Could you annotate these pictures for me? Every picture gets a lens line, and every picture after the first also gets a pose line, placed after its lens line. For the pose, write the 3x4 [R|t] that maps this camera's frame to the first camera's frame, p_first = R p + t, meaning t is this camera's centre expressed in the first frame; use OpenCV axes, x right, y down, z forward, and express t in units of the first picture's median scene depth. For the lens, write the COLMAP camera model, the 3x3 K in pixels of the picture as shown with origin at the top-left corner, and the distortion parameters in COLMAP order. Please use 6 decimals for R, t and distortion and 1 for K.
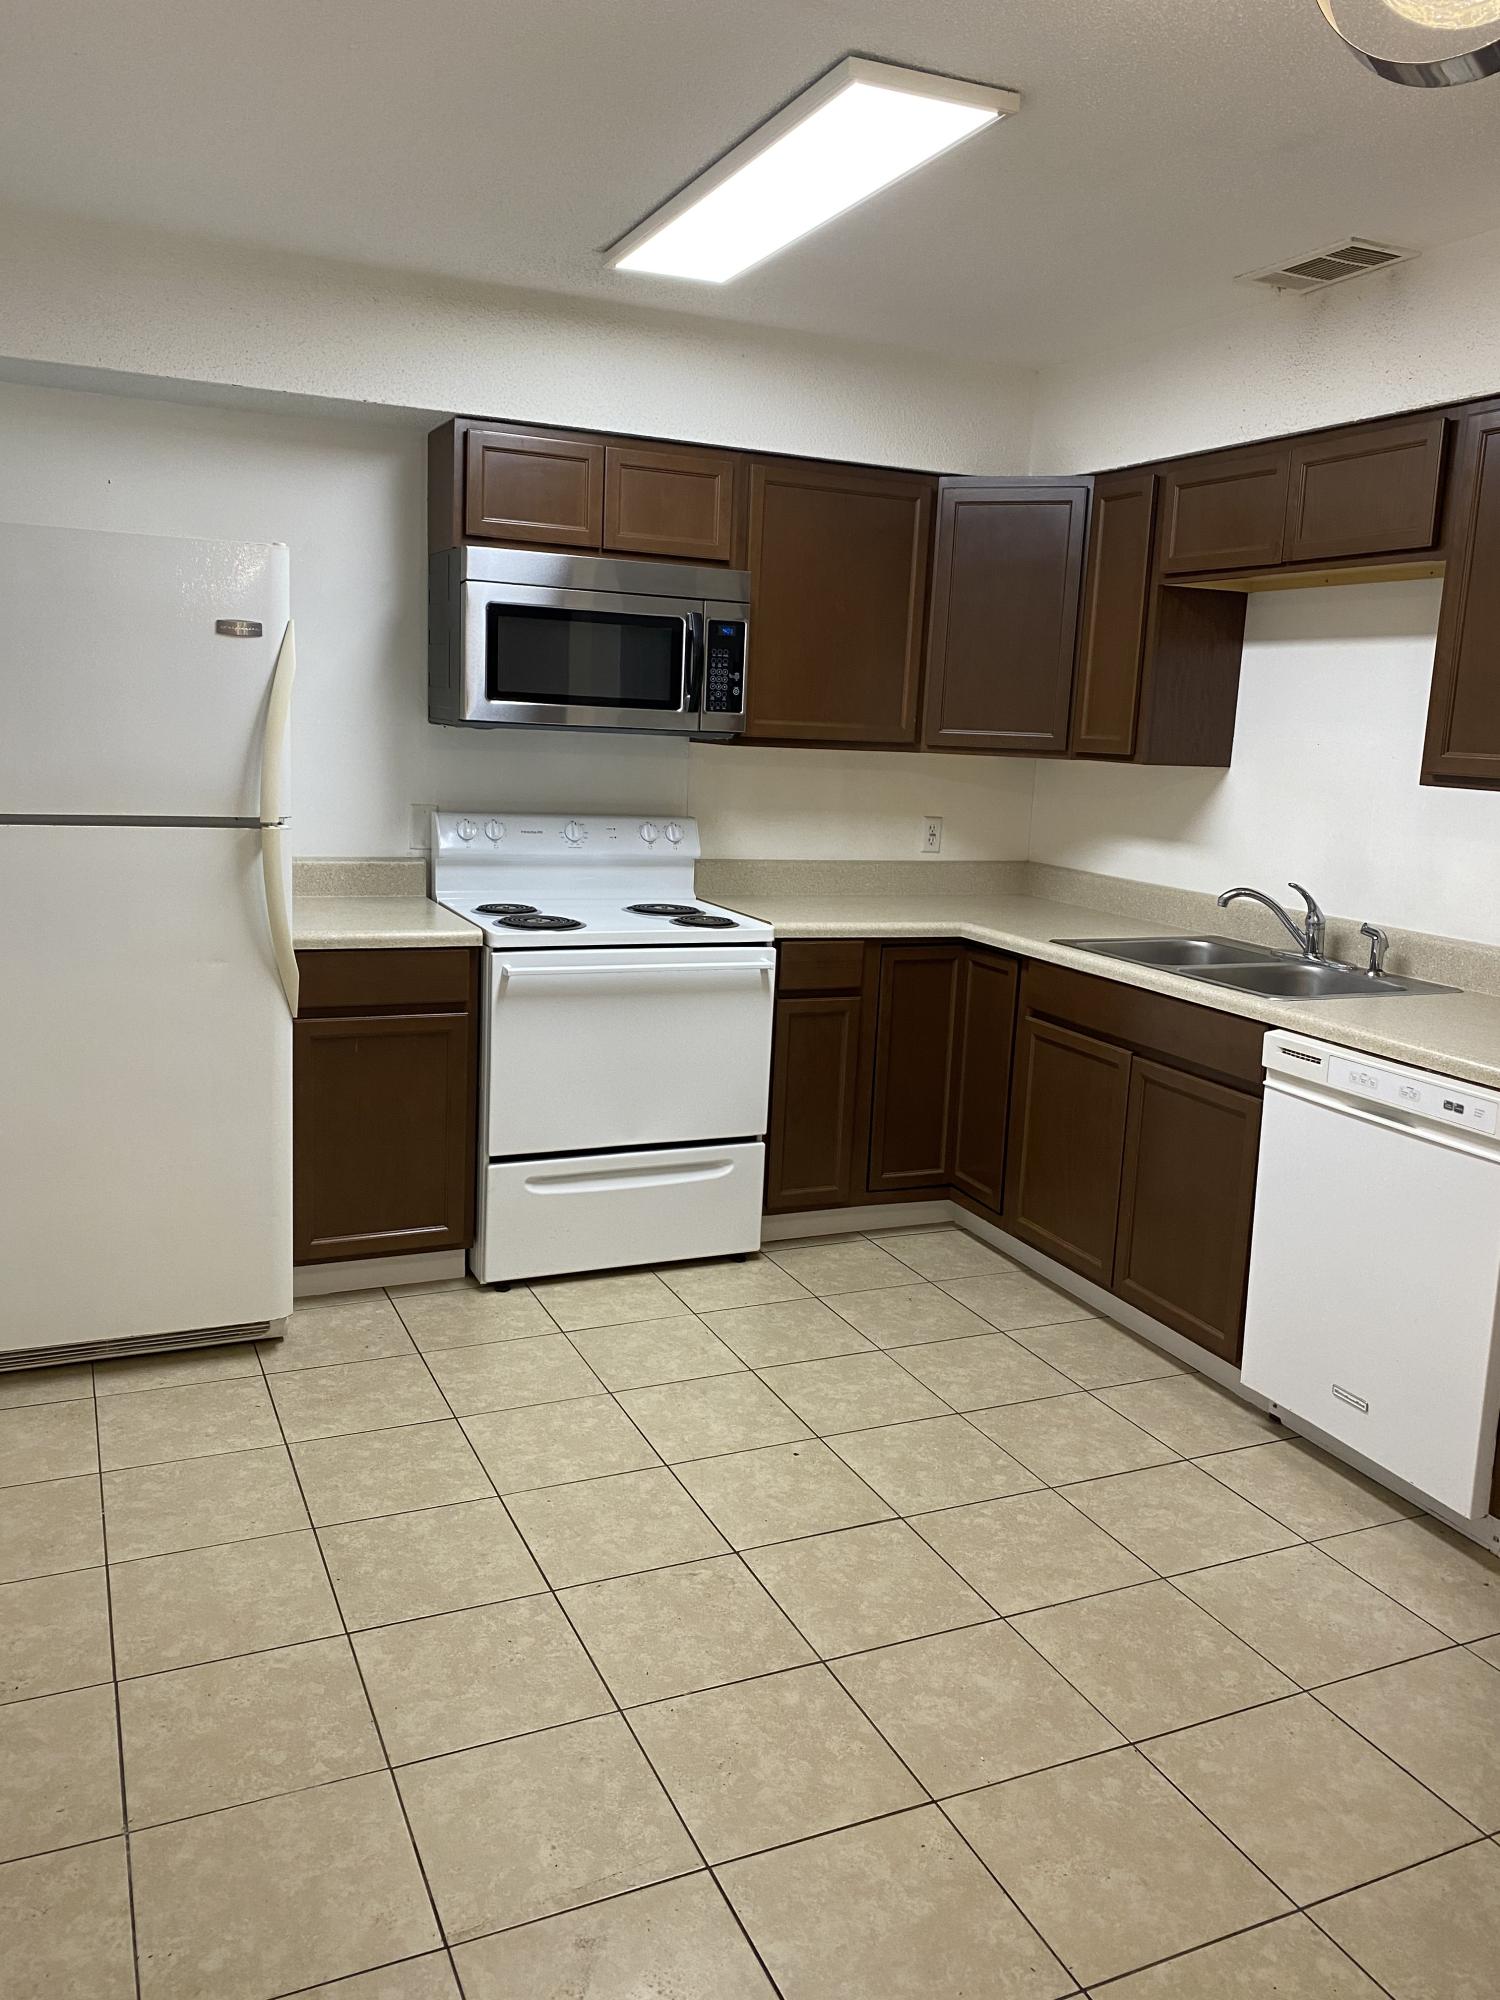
lens RADIAL K [[1516.7, 0, 750.0], [0, 1516.7, 997.8], [0, 0, 1]] dist [-0.001619, -0.004620]
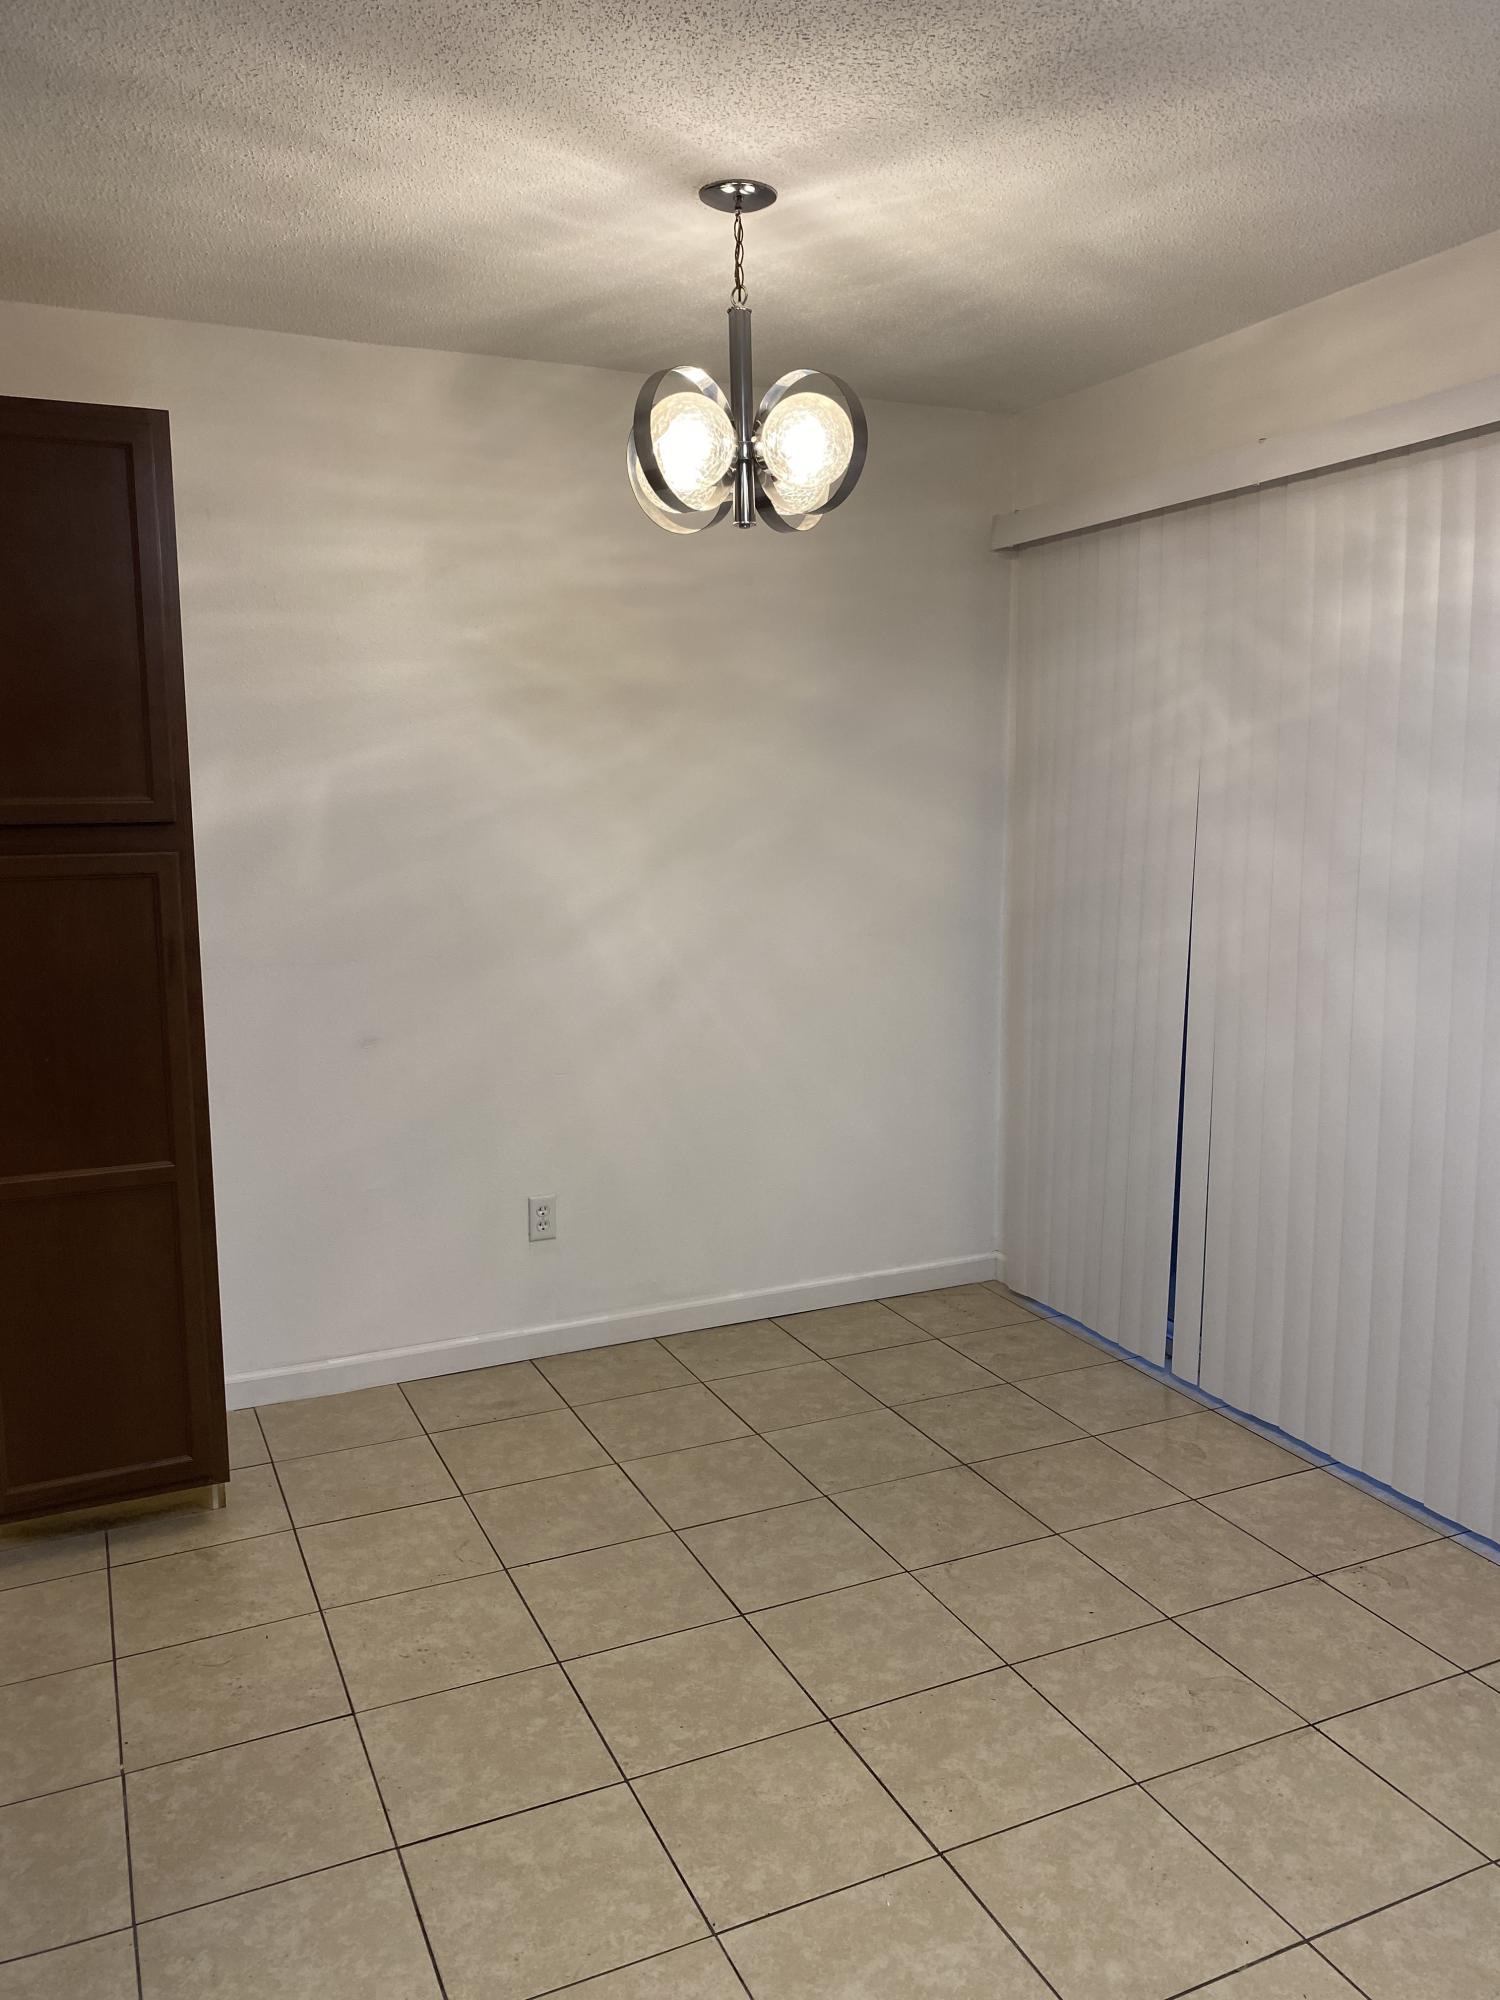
lens RADIAL K [[1516.7, 0, 752.6], [0, 1516.7, 1002.2], [0, 0, 1]] dist [-0.001619, -0.004620]
pose [[-0.999308, -0.036777, -0.005613, 0.273896], [-0.036620, 0.945774, 0.322755, -0.324371], [-0.006562, 0.322737, -0.946466, 1.779271]]
